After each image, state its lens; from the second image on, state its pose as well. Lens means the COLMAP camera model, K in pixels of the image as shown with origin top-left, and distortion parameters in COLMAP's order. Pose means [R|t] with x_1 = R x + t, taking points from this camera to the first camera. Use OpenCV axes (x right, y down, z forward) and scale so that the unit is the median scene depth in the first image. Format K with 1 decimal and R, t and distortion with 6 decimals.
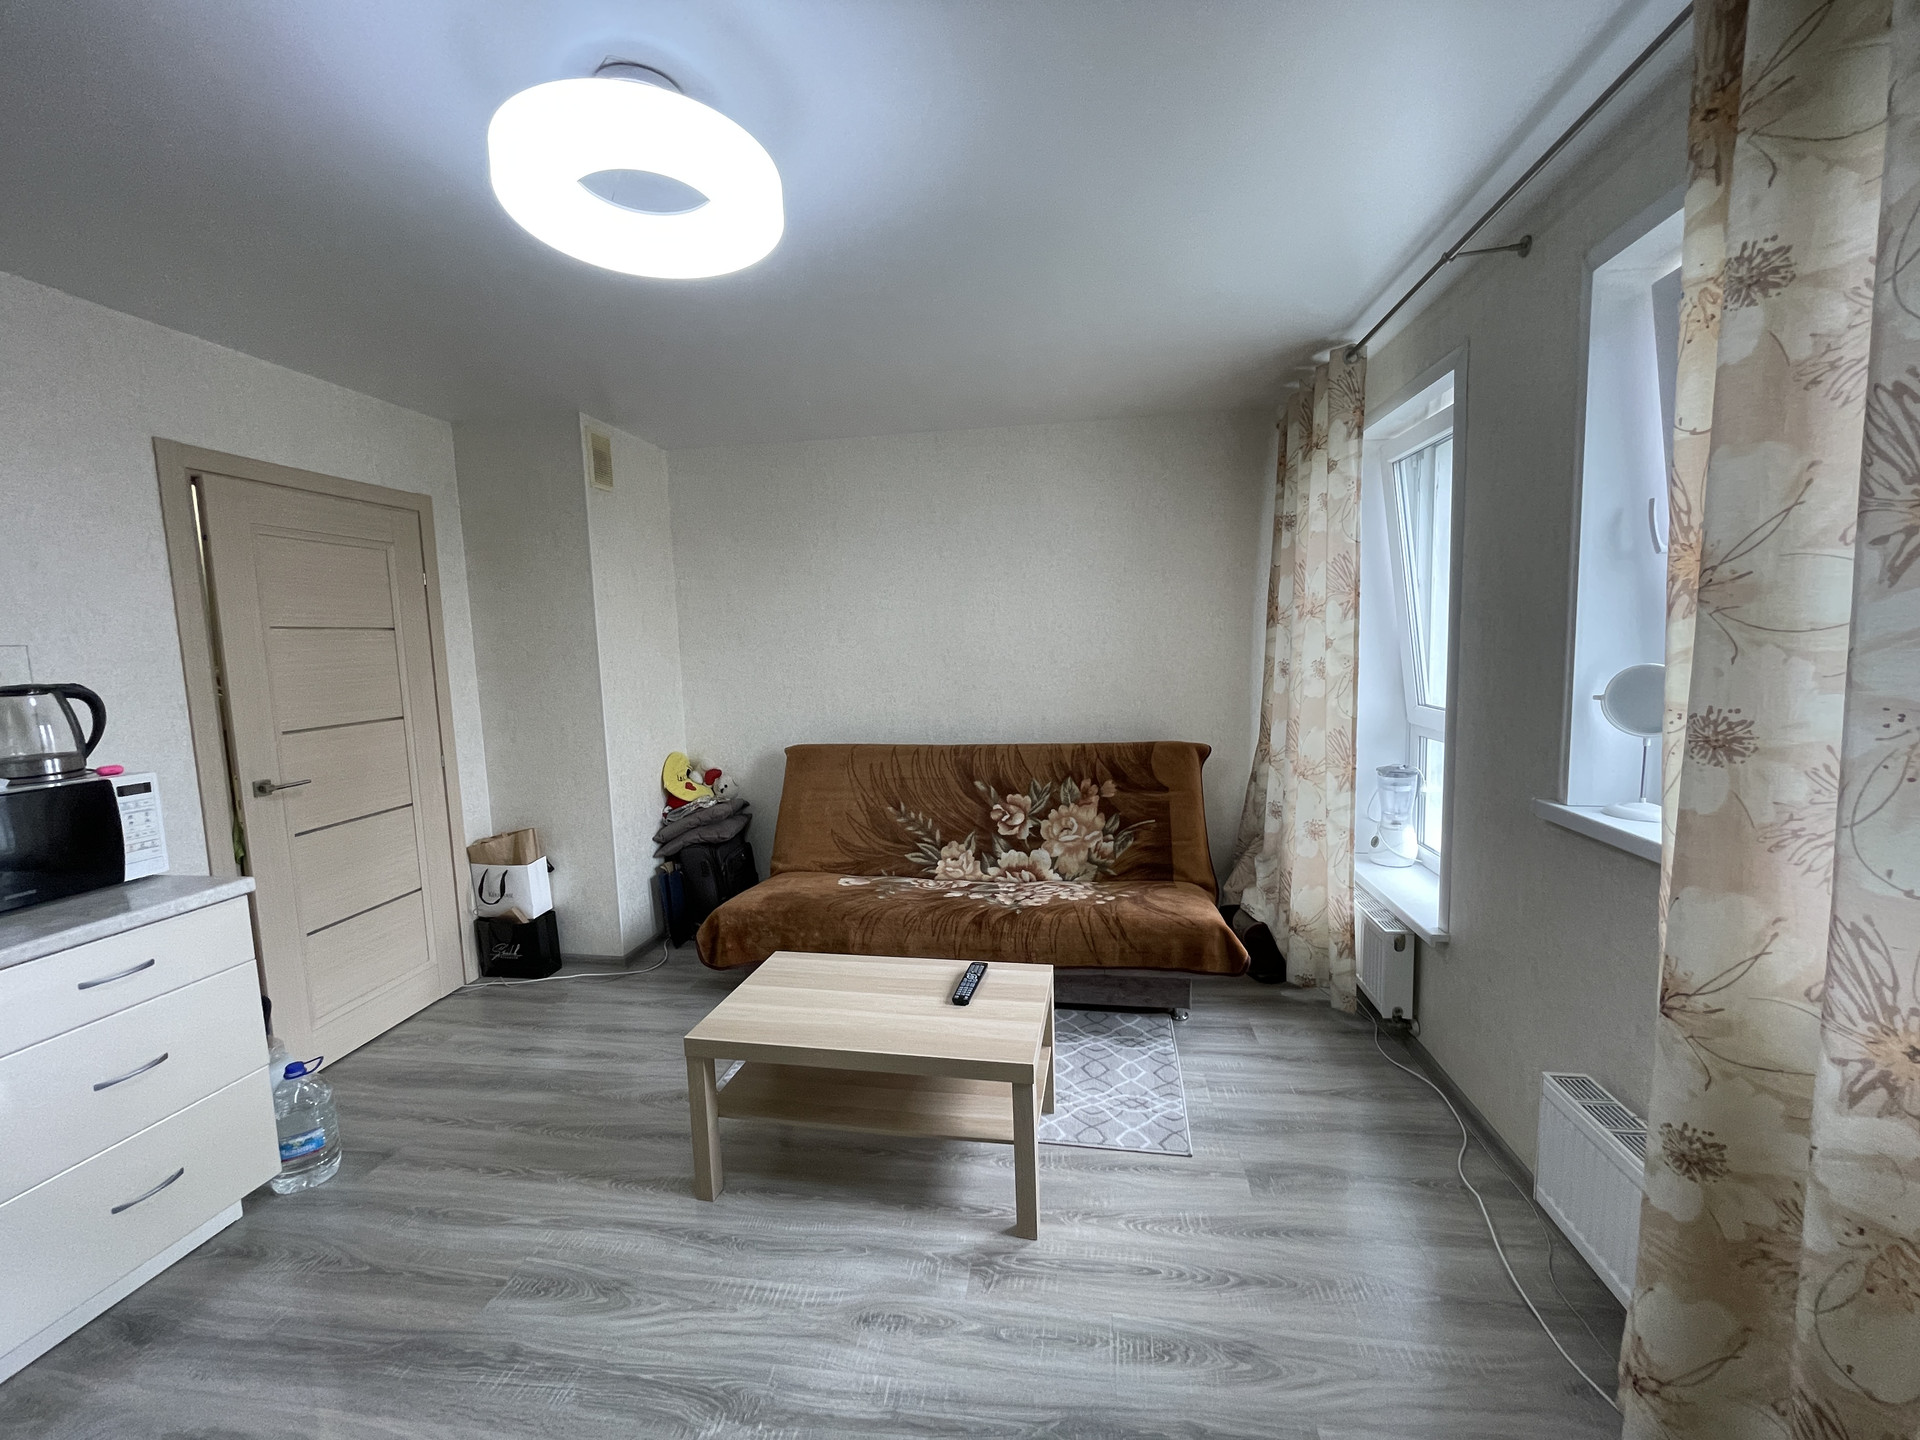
lens RADIAL K [[775.1, 0, 963.2], [0, 775.1, 719.5], [0, 0, 1]] dist [-0.000919, -0.000372]
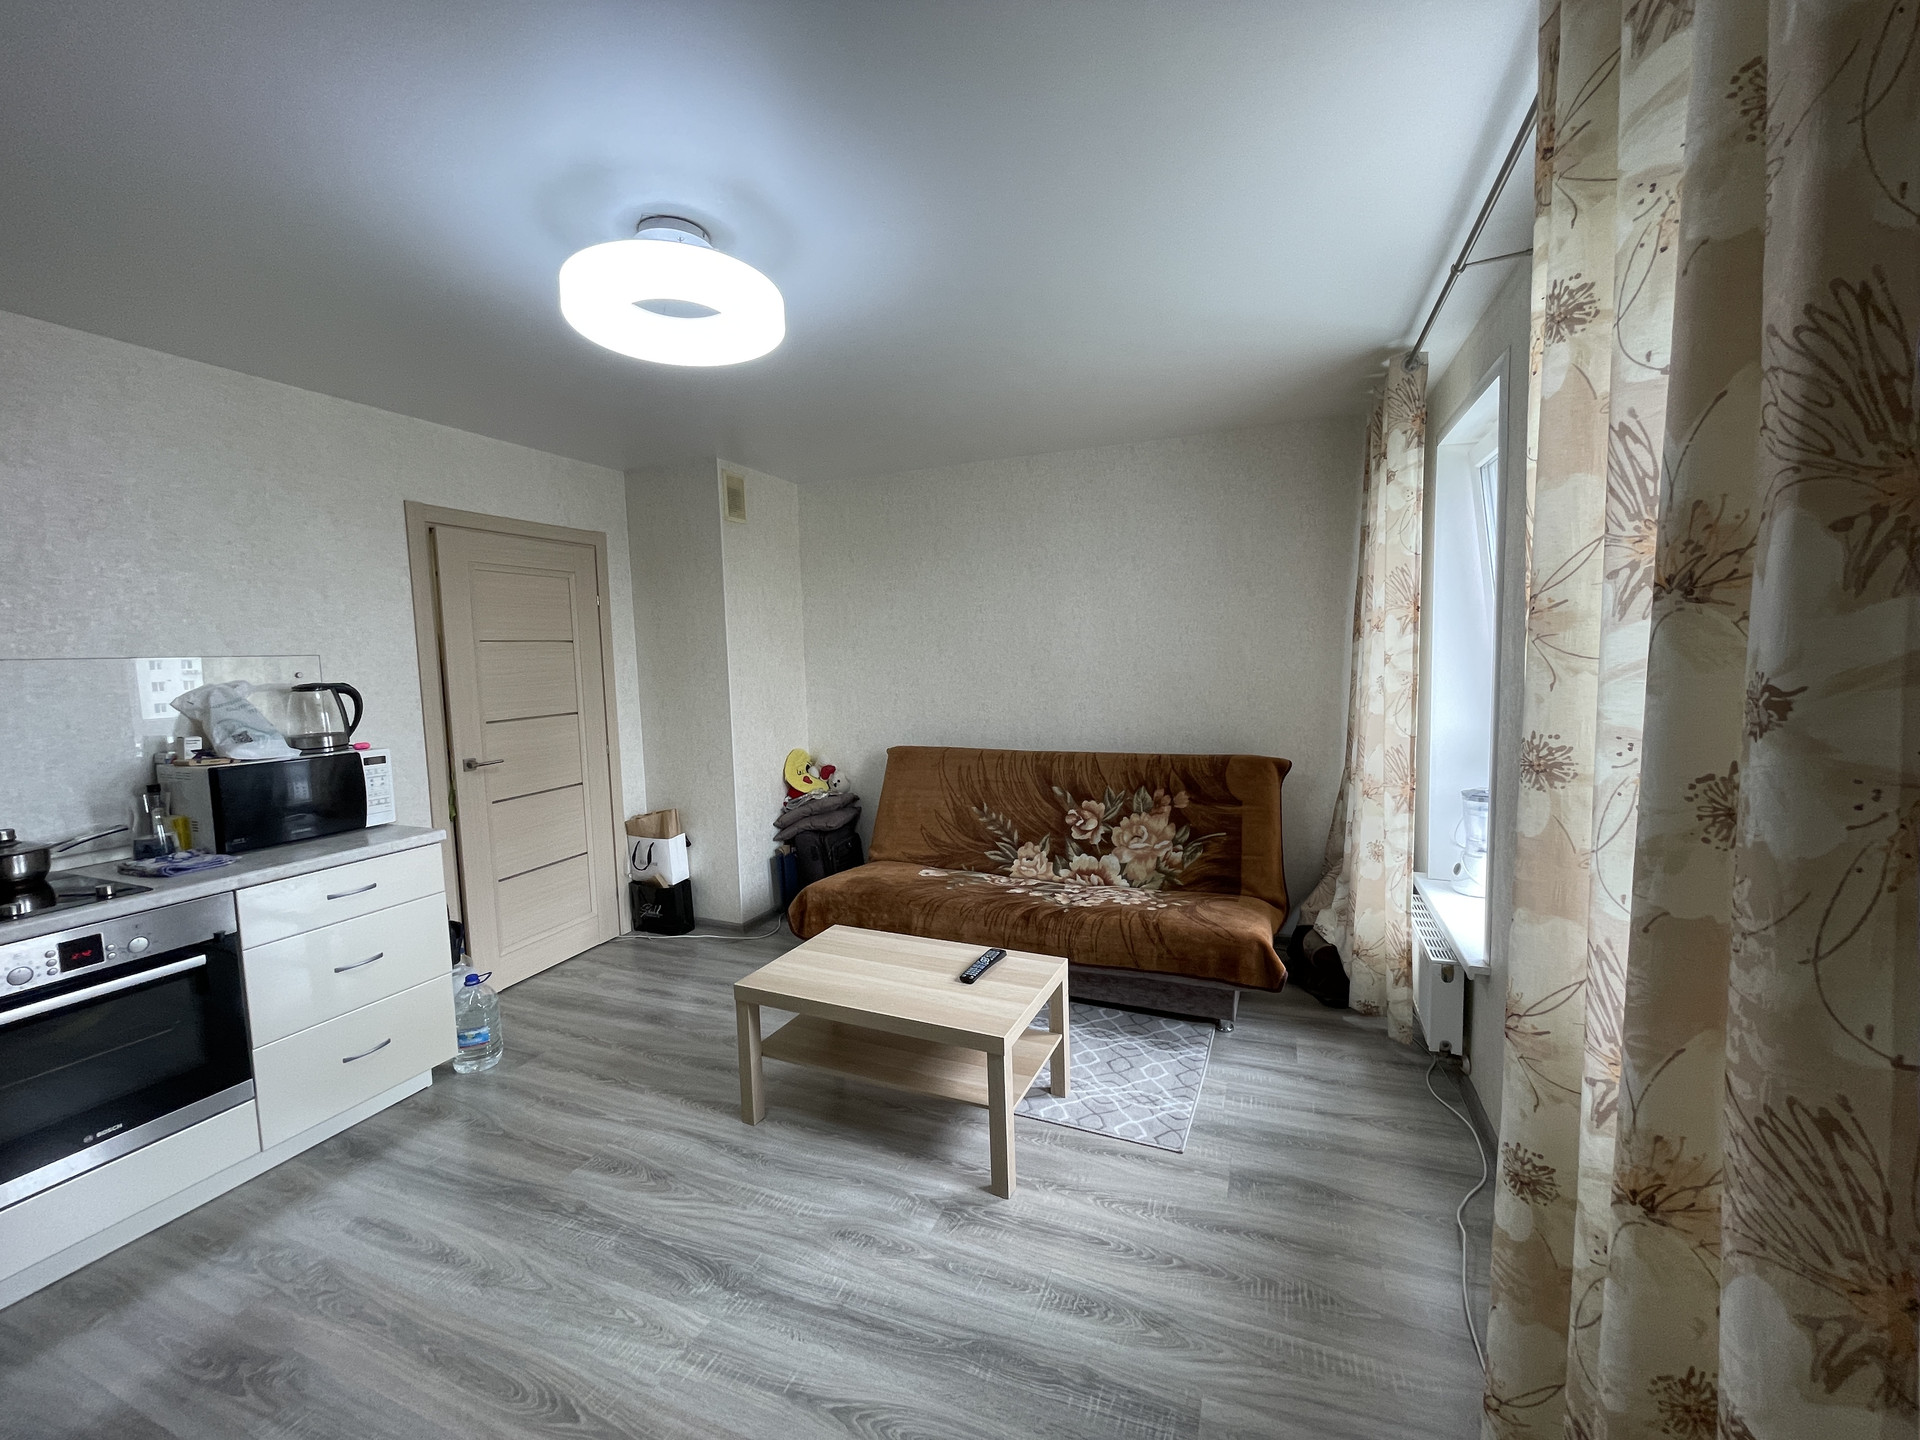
lens RADIAL K [[775.1, 0, 963.2], [0, 775.1, 719.5], [0, 0, 1]] dist [-0.000919, -0.000372]
pose [[0.971837, 0.025320, -0.234288, 0.179582], [-0.027315, 0.999613, -0.005273, -0.002630], [0.234064, 0.011524, 0.972153, -0.063544]]
